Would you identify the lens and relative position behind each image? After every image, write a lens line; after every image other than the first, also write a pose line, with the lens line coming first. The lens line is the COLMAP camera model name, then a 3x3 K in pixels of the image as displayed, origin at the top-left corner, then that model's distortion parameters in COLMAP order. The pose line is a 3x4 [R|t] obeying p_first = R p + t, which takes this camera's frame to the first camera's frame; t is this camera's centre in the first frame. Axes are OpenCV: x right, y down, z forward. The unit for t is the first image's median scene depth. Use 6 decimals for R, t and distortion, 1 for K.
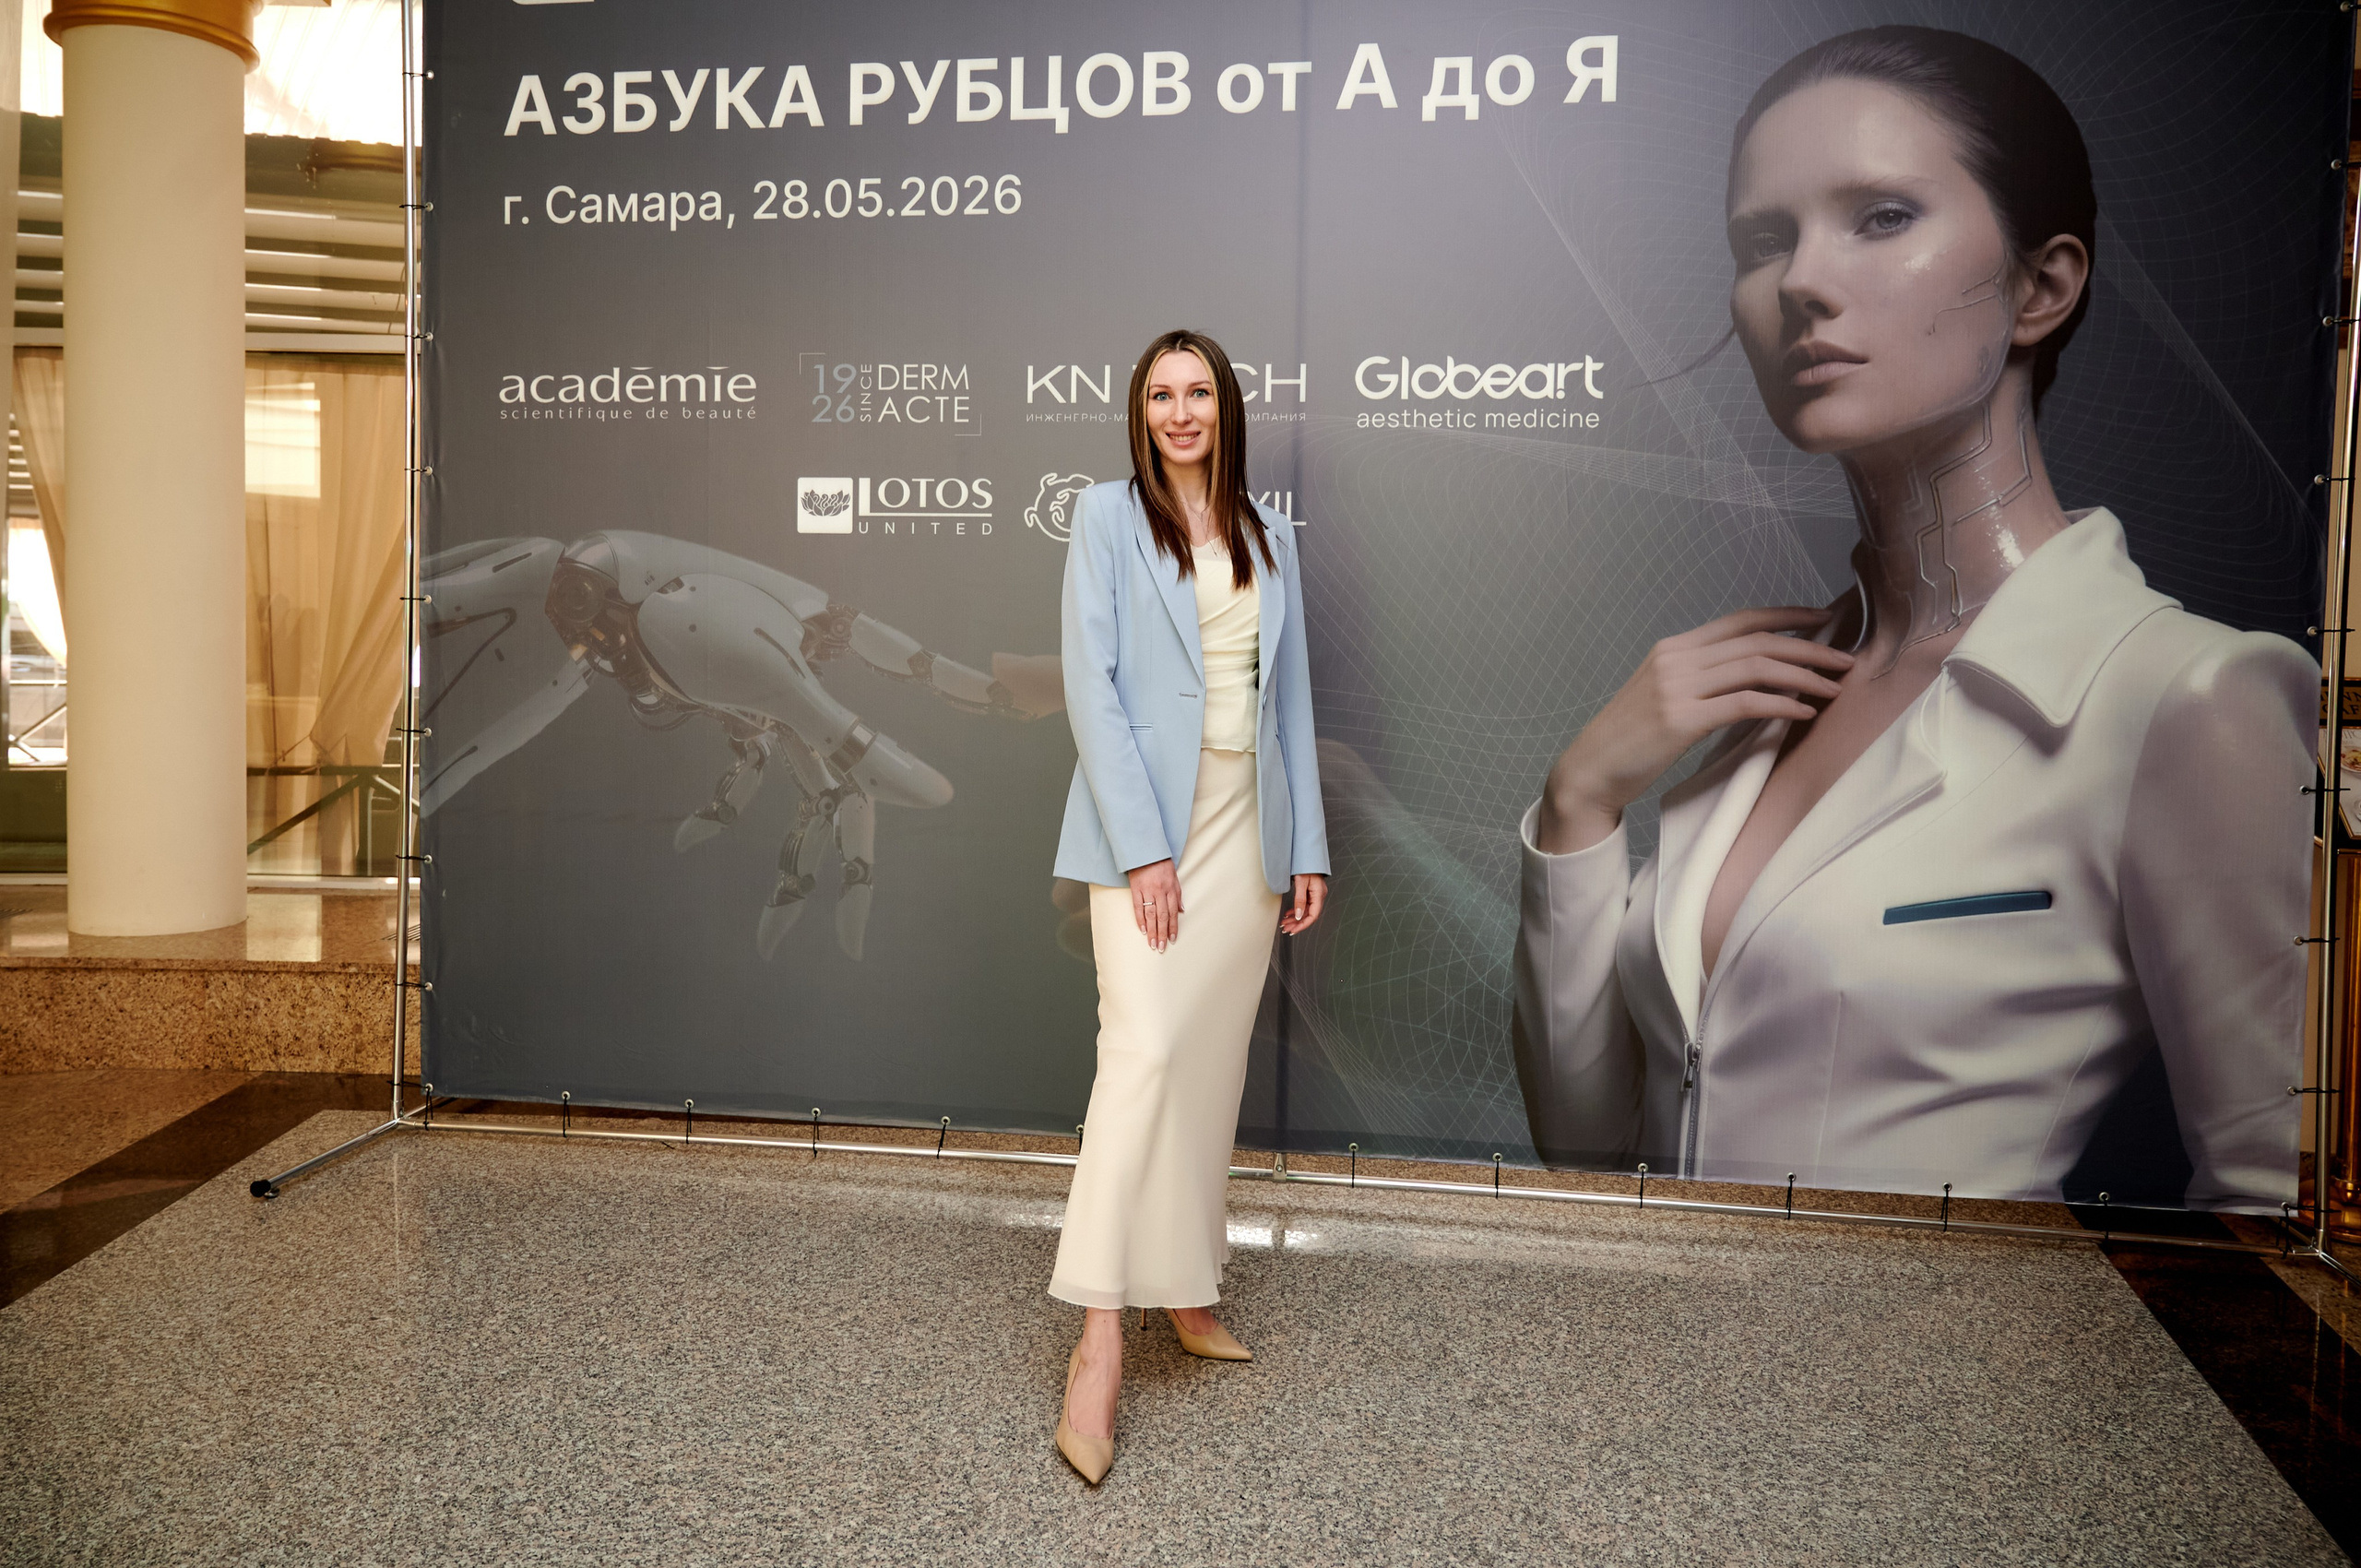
lens RADIAL K [[1744.6, 0, 1154.5], [0, 1744.6, 675.8], [0, 0, 1]] dist [-0.004635, 0.000226]
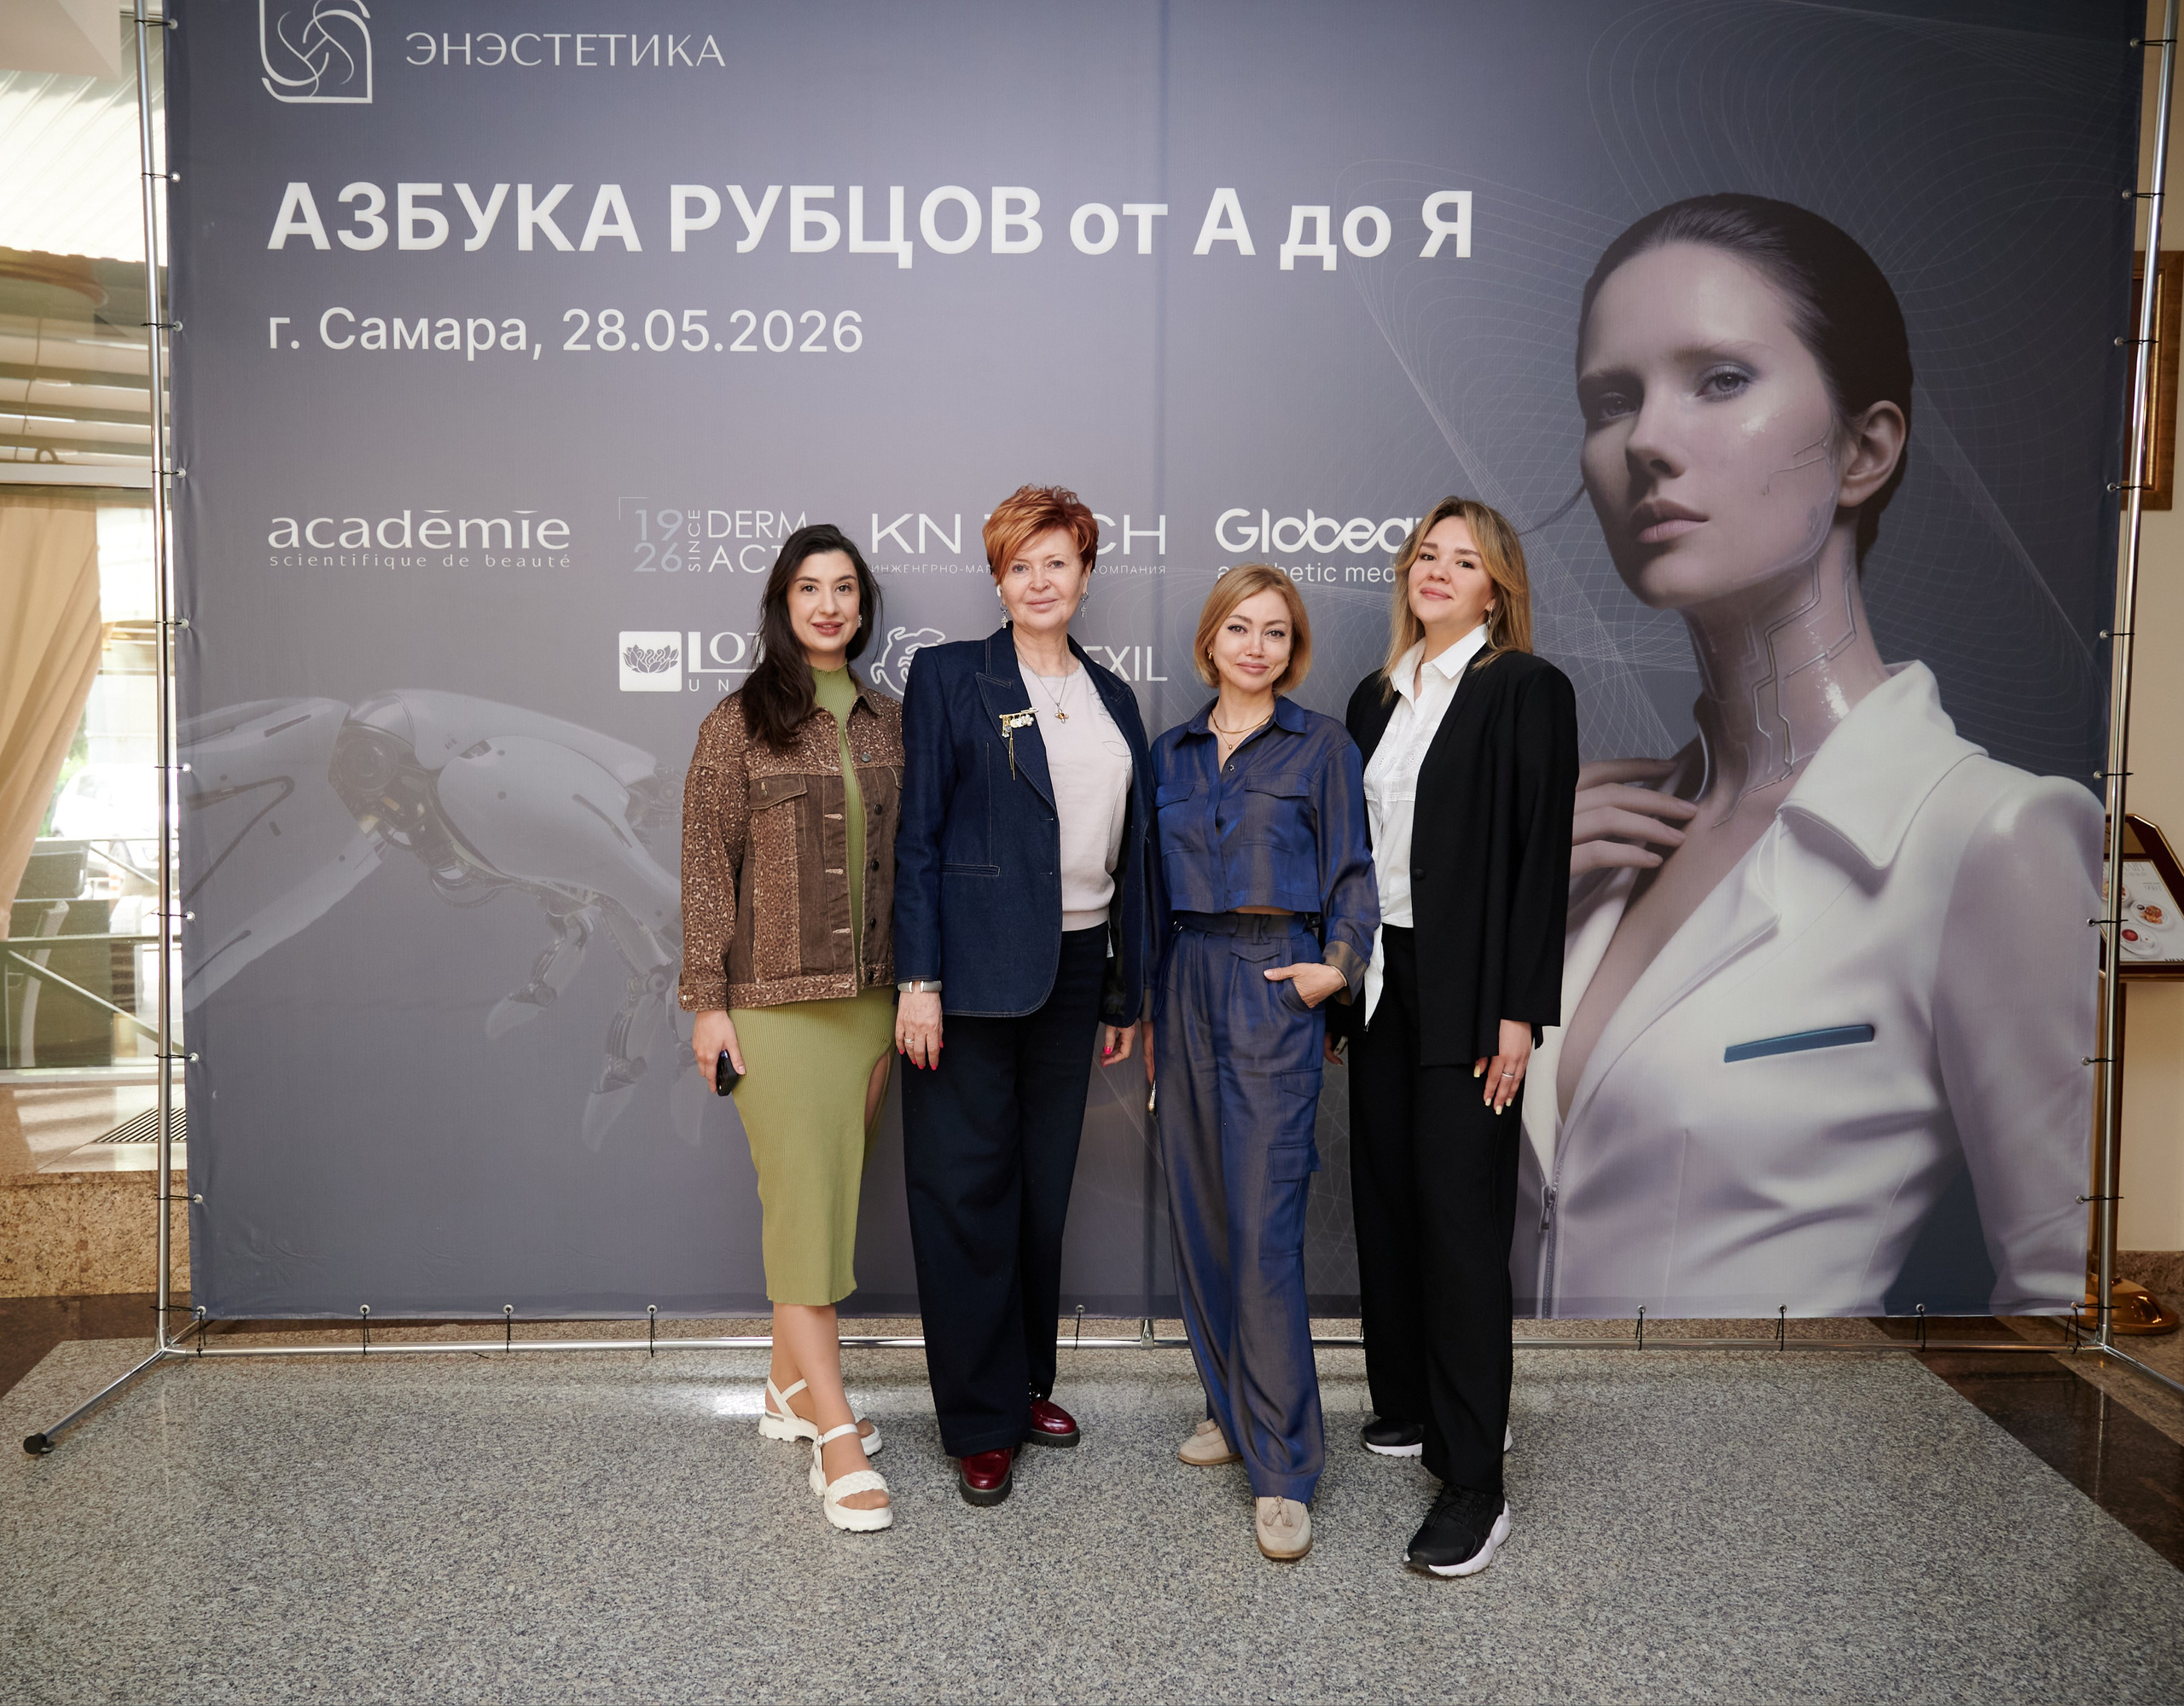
lens RADIAL K [[1729.2, 0, 1027.8], [0, 1729.2, 833.4], [0, 0, 1]] dist [-0.009153, 0.005230]
pose [[0.984359, -0.022119, 0.174783, -0.163272], [0.018950, 0.999625, 0.019780, -0.021604], [-0.175154, -0.016158, 0.984408, 0.058737]]
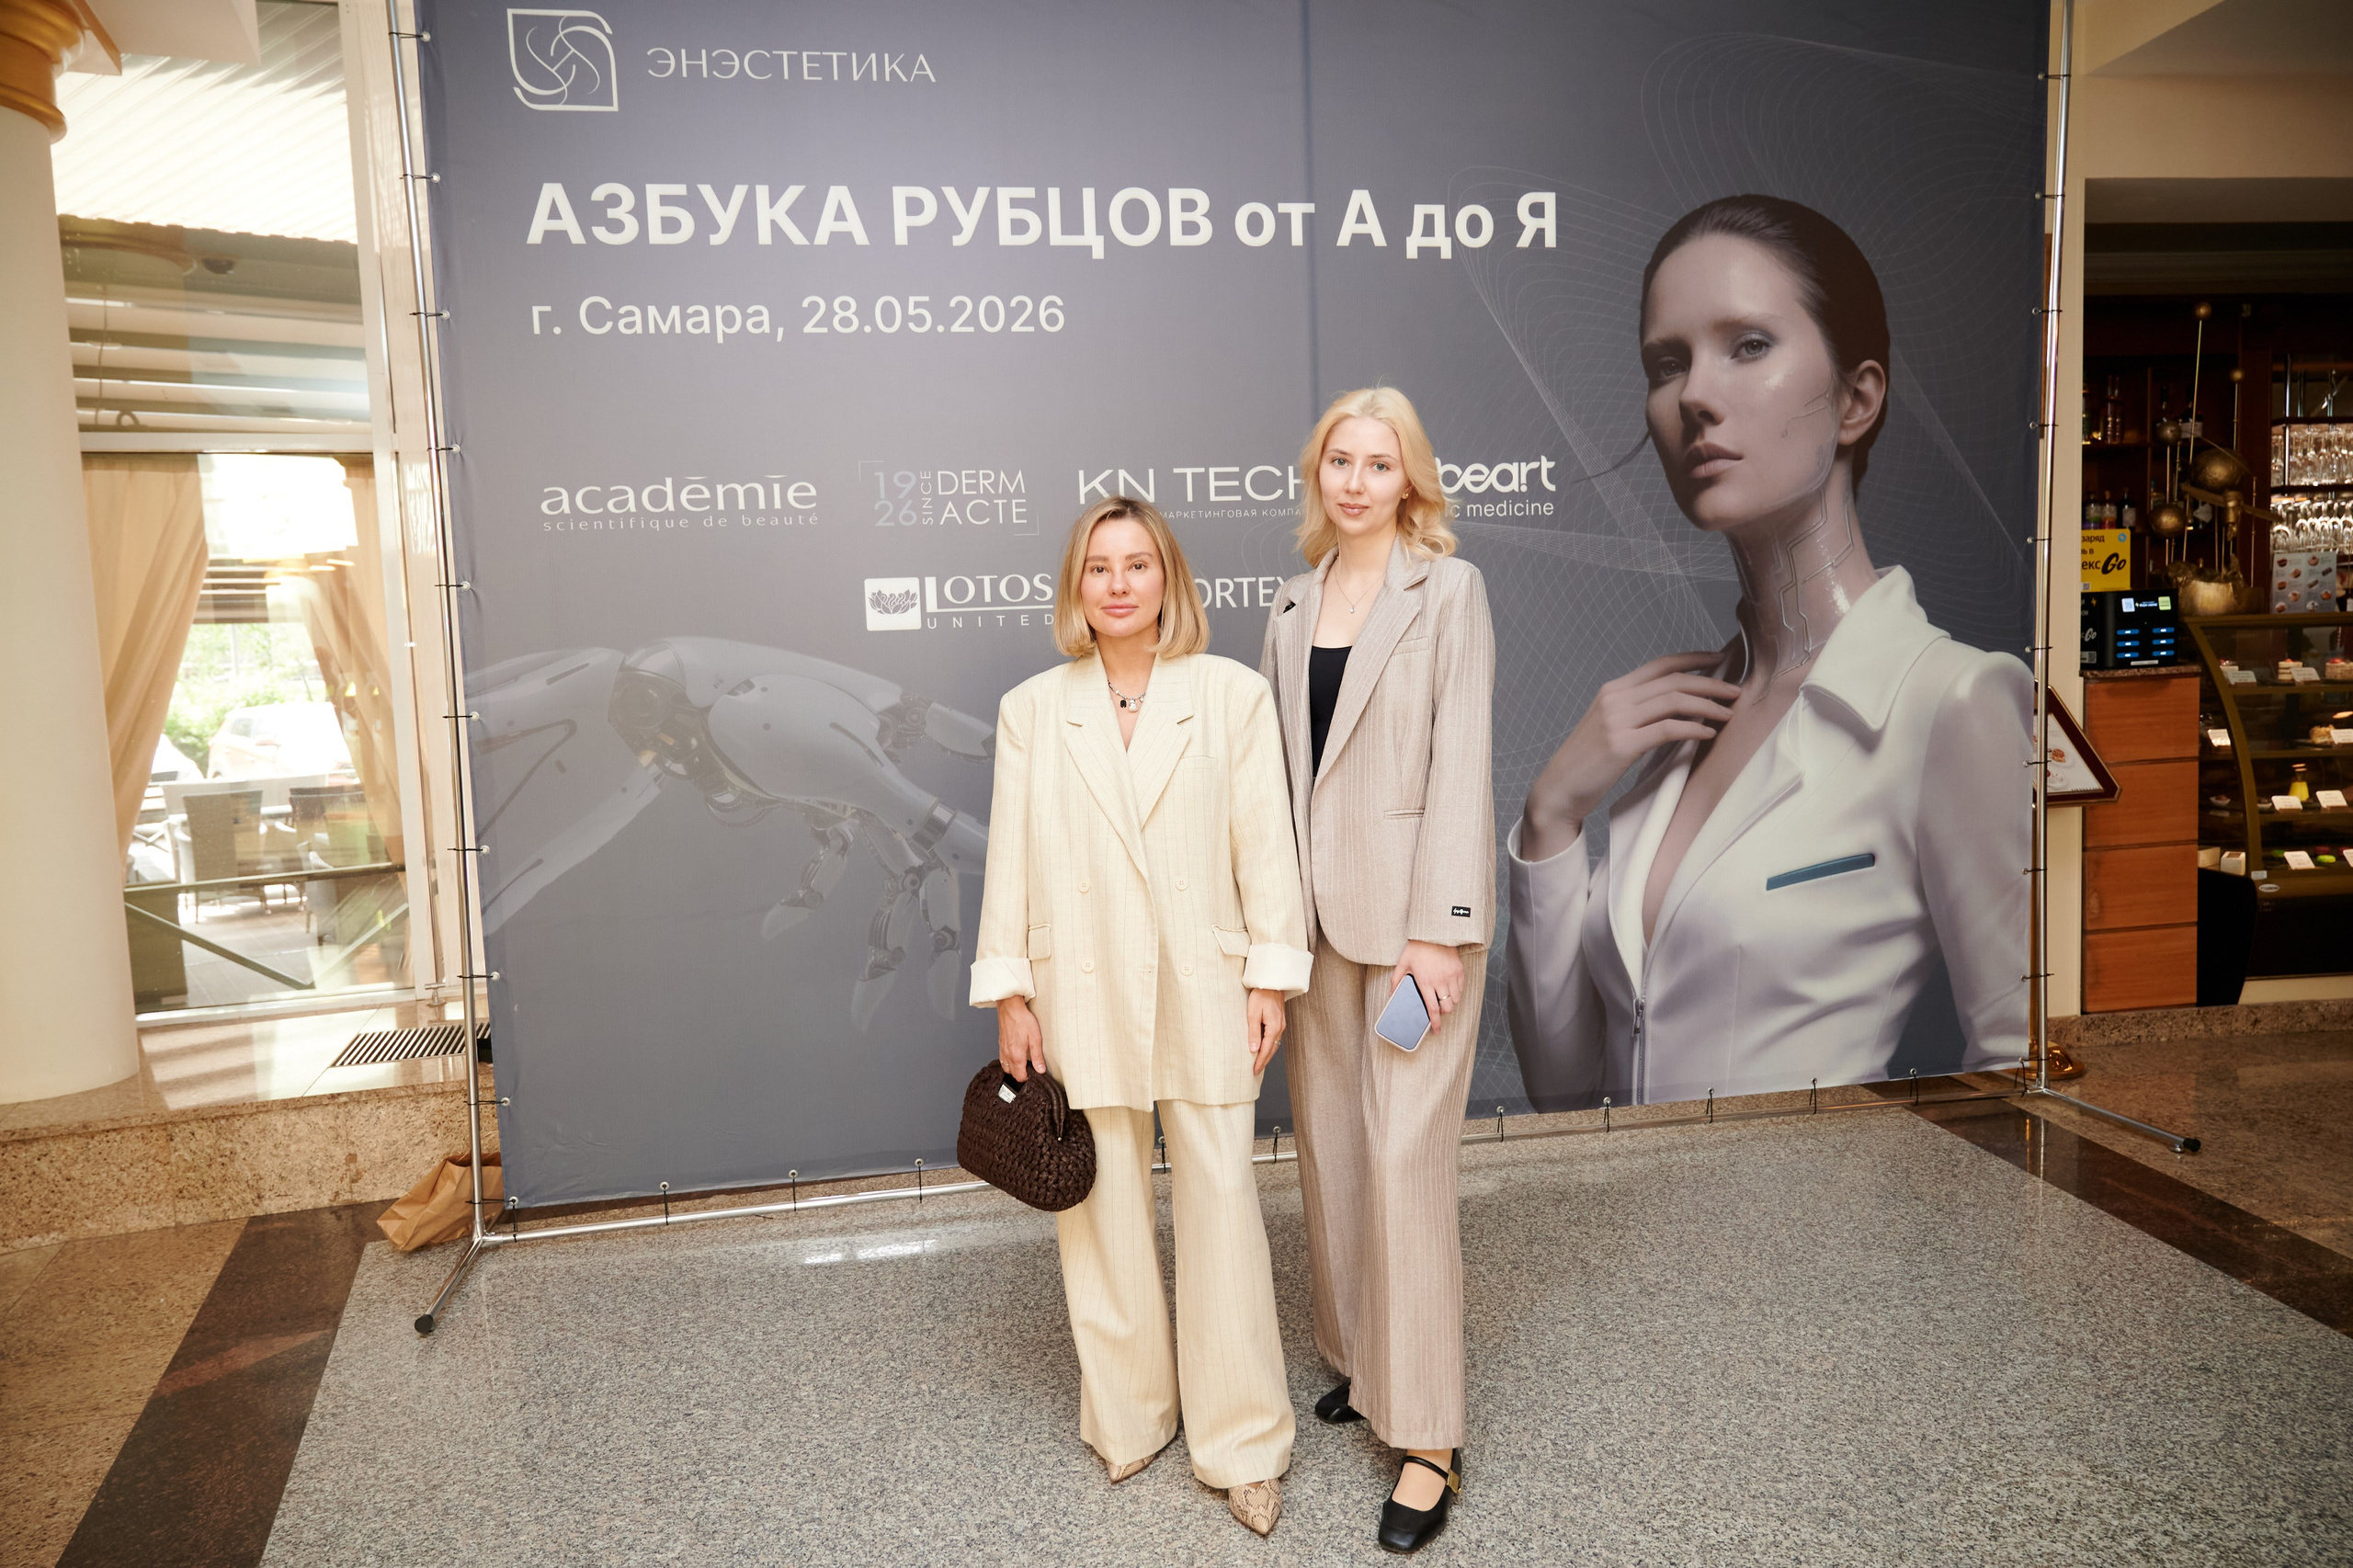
lens RADIAL K [[1614.7, 0, 1153.4], [0, 1614.7, 782.2], [0, 0, 1]] dist [-0.006570, 0.003609]
pose [[0.942374, -0.081016, 0.324604, -0.391130], [0.065893, 0.996178, 0.057334, -0.037203], [-0.328008, -0.032641, 0.944111, 0.009014]]
